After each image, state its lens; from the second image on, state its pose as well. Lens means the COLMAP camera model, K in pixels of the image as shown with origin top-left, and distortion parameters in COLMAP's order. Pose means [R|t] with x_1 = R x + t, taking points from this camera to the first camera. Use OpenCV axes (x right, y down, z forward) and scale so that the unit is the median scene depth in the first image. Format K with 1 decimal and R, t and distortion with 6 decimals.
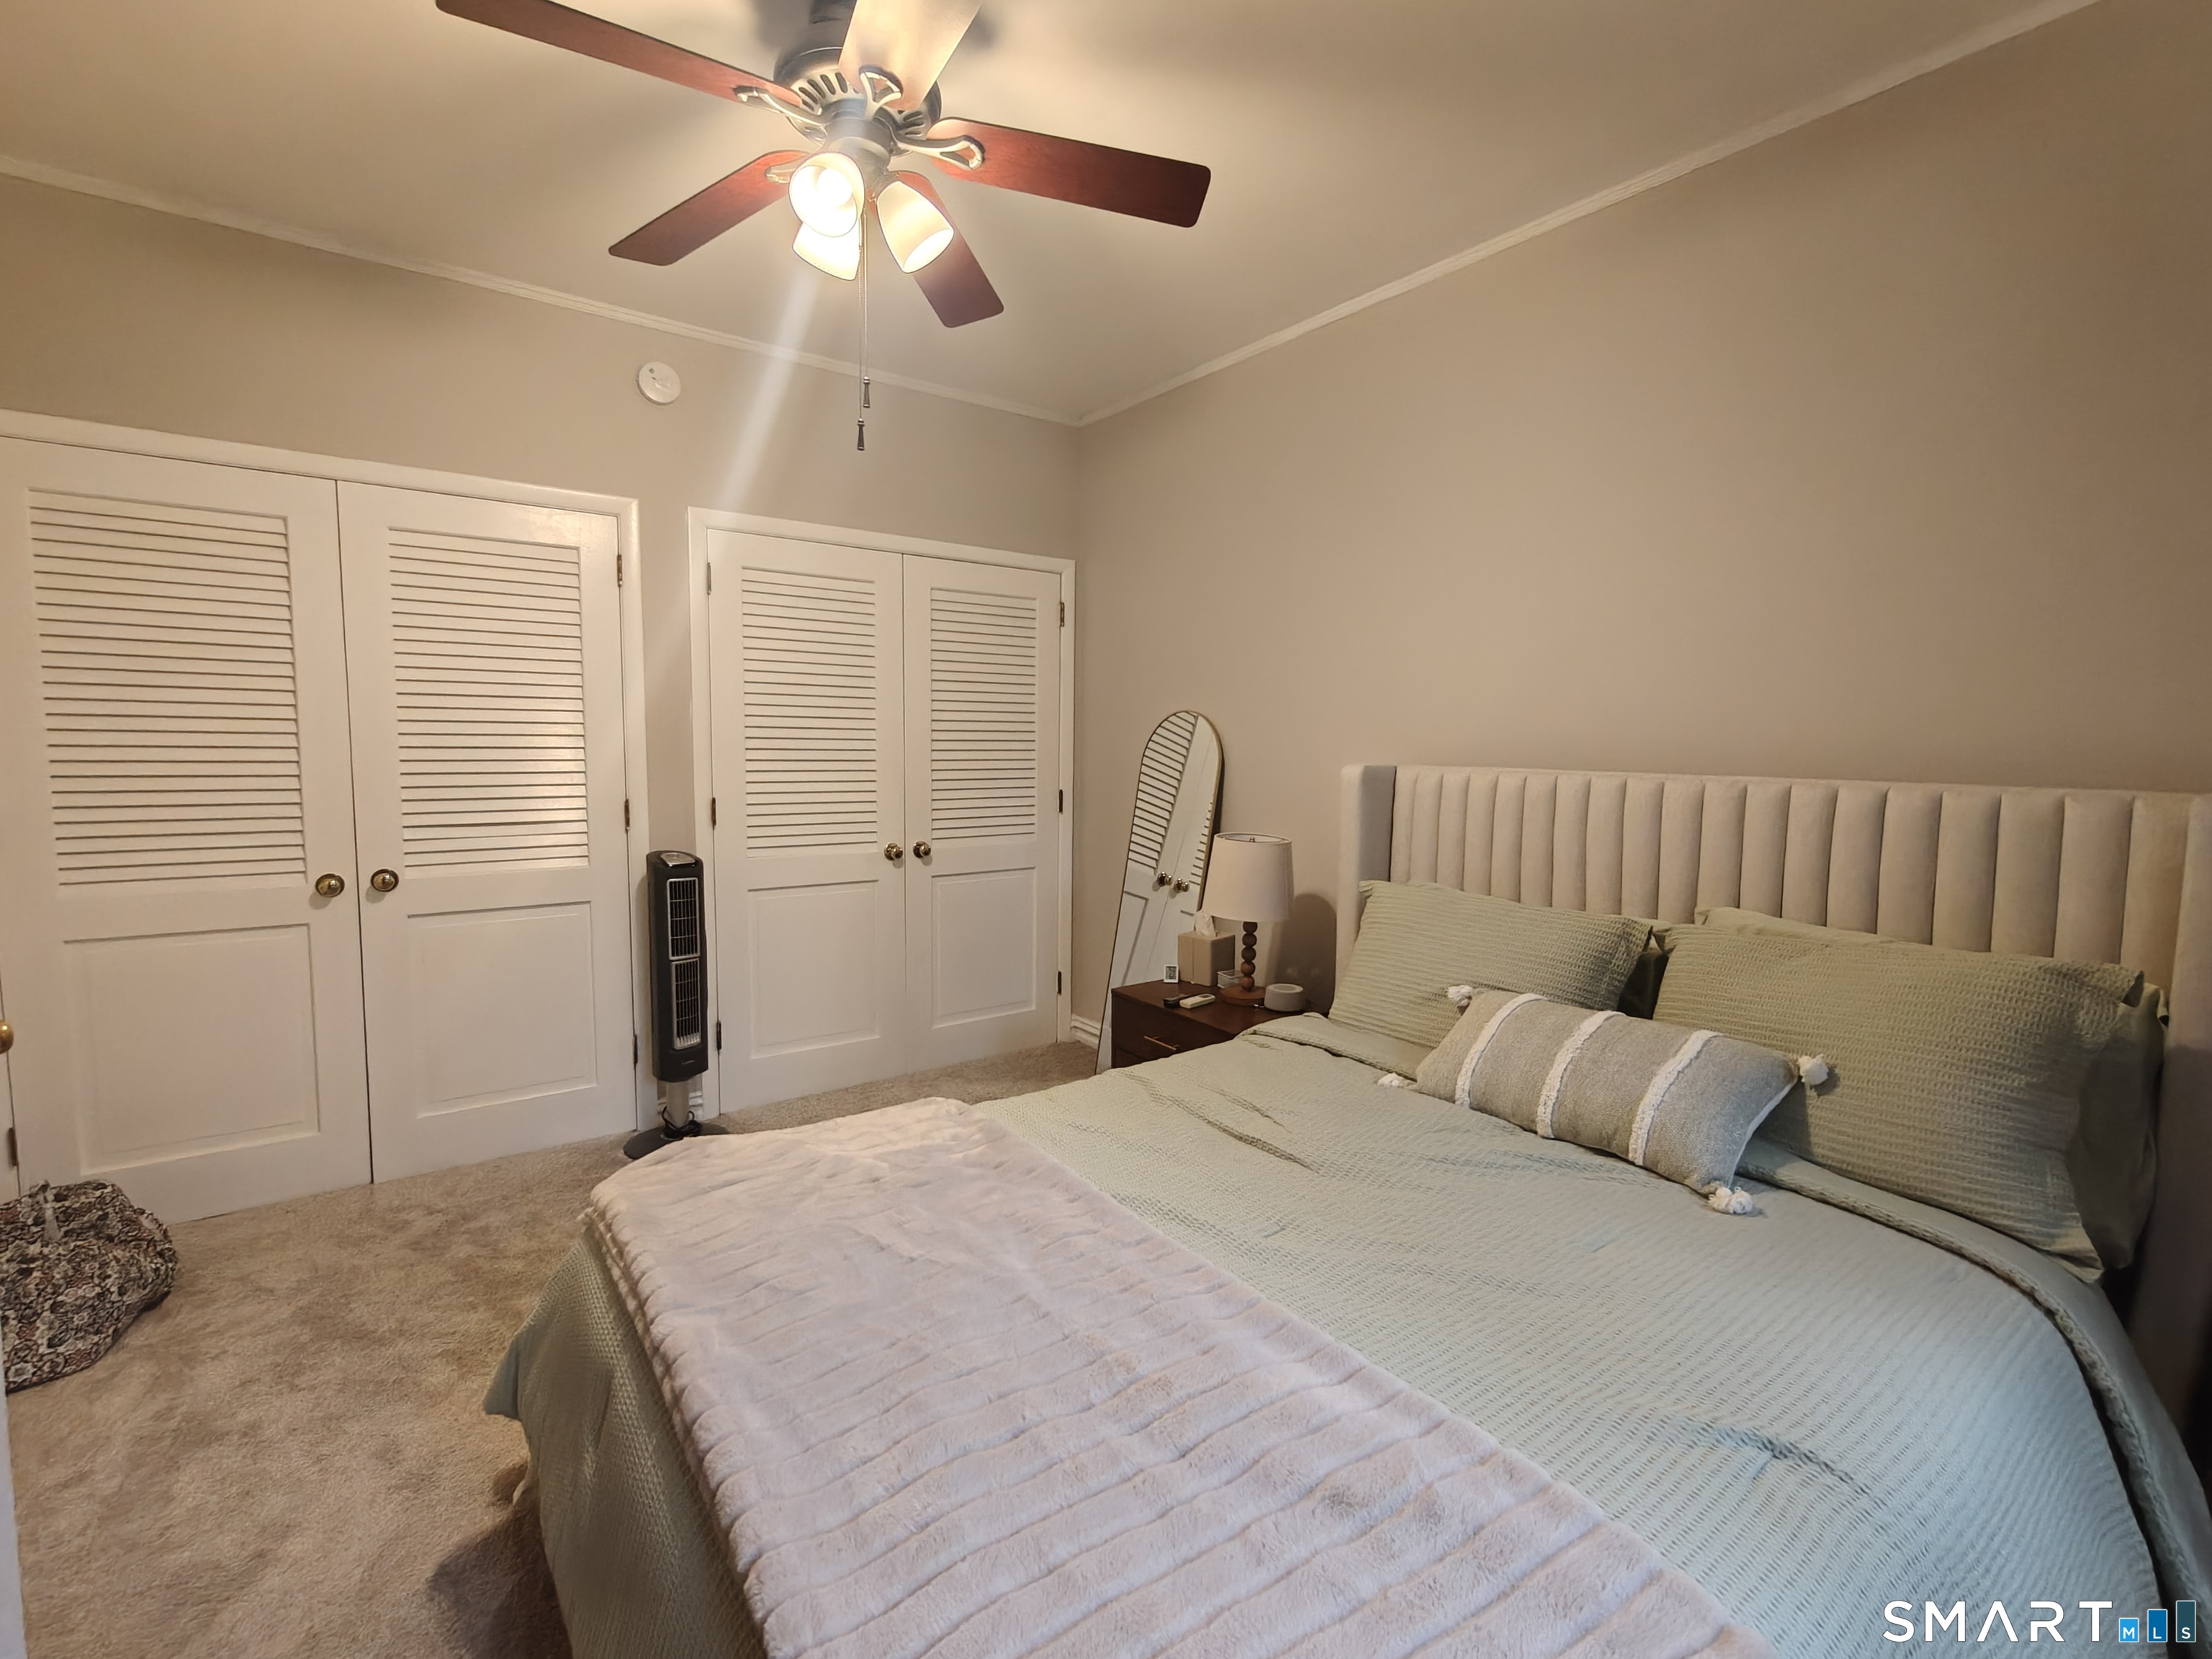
lens RADIAL K [[991.9, 0, 1105.7], [0, 991.9, 826.8], [0, 0, 1]] dist [-0.001104, 0.000104]
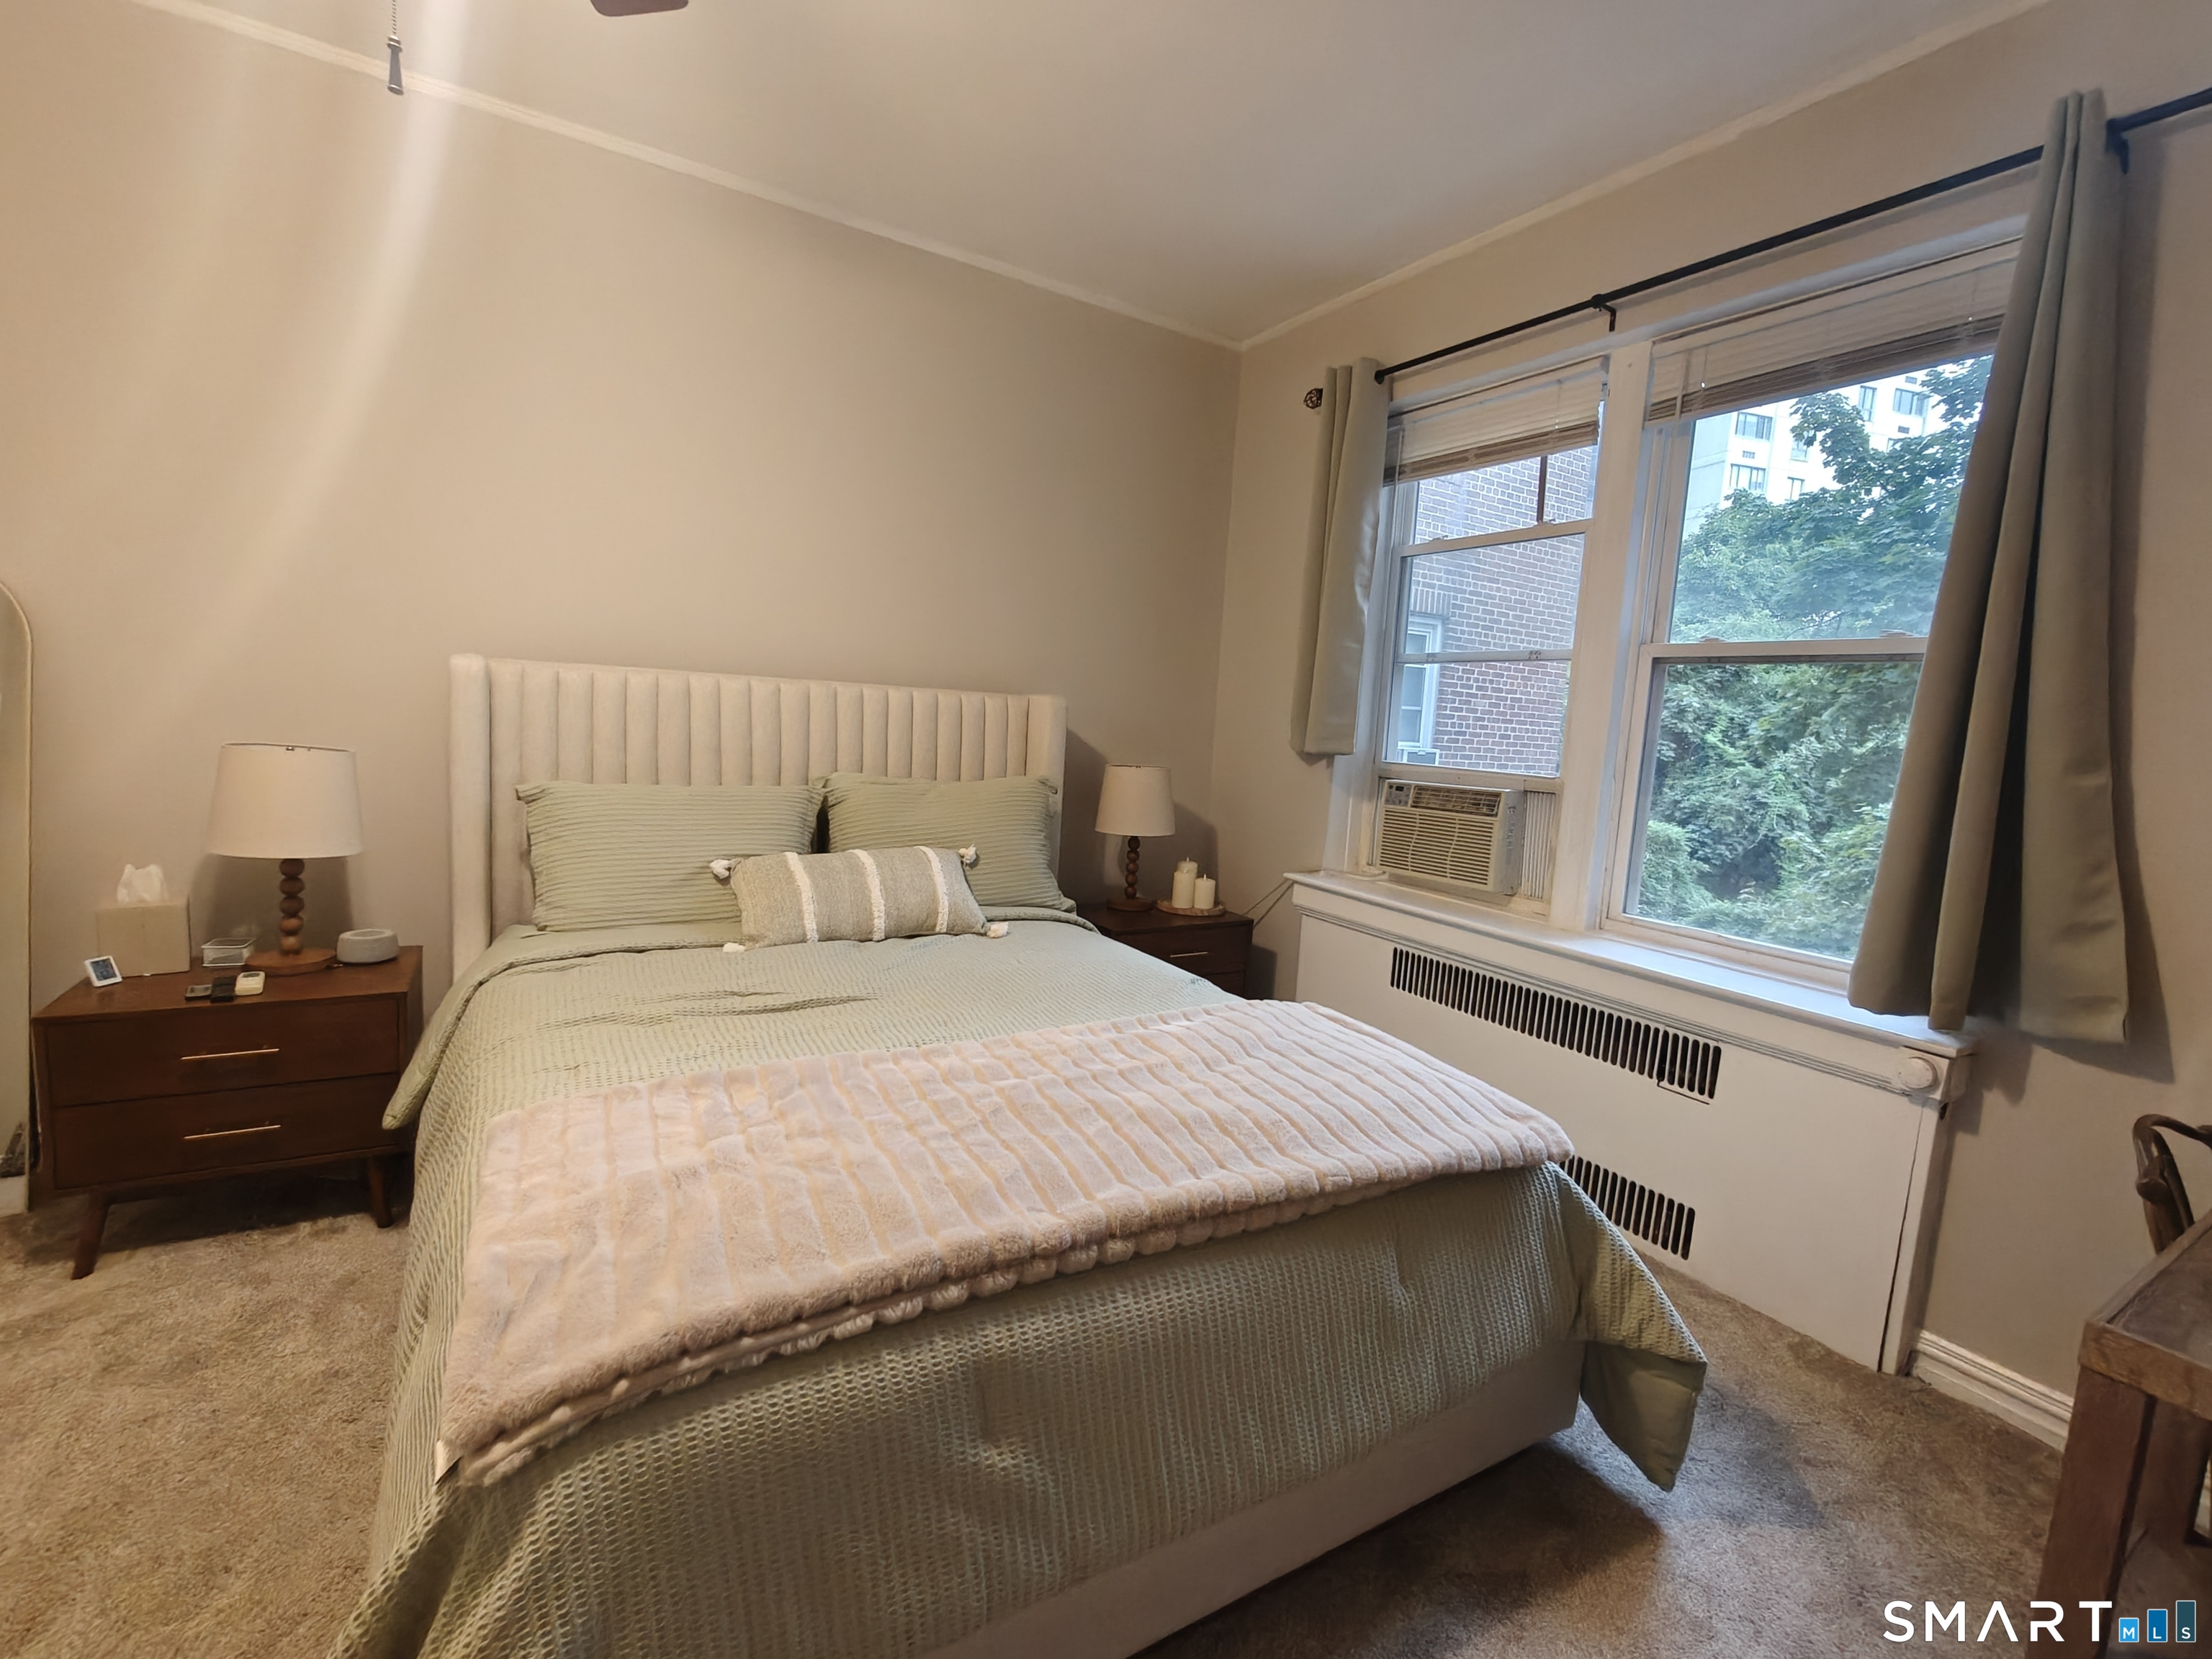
lens RADIAL K [[991.9, 0, 1105.7], [0, 991.9, 826.8], [0, 0, 1]] dist [-0.001104, 0.000104]
pose [[0.053152, -0.116838, 0.991728, -0.867398], [0.016597, 0.993098, 0.116110, -0.004617], [-0.998449, 0.010288, 0.054724, 0.567132]]
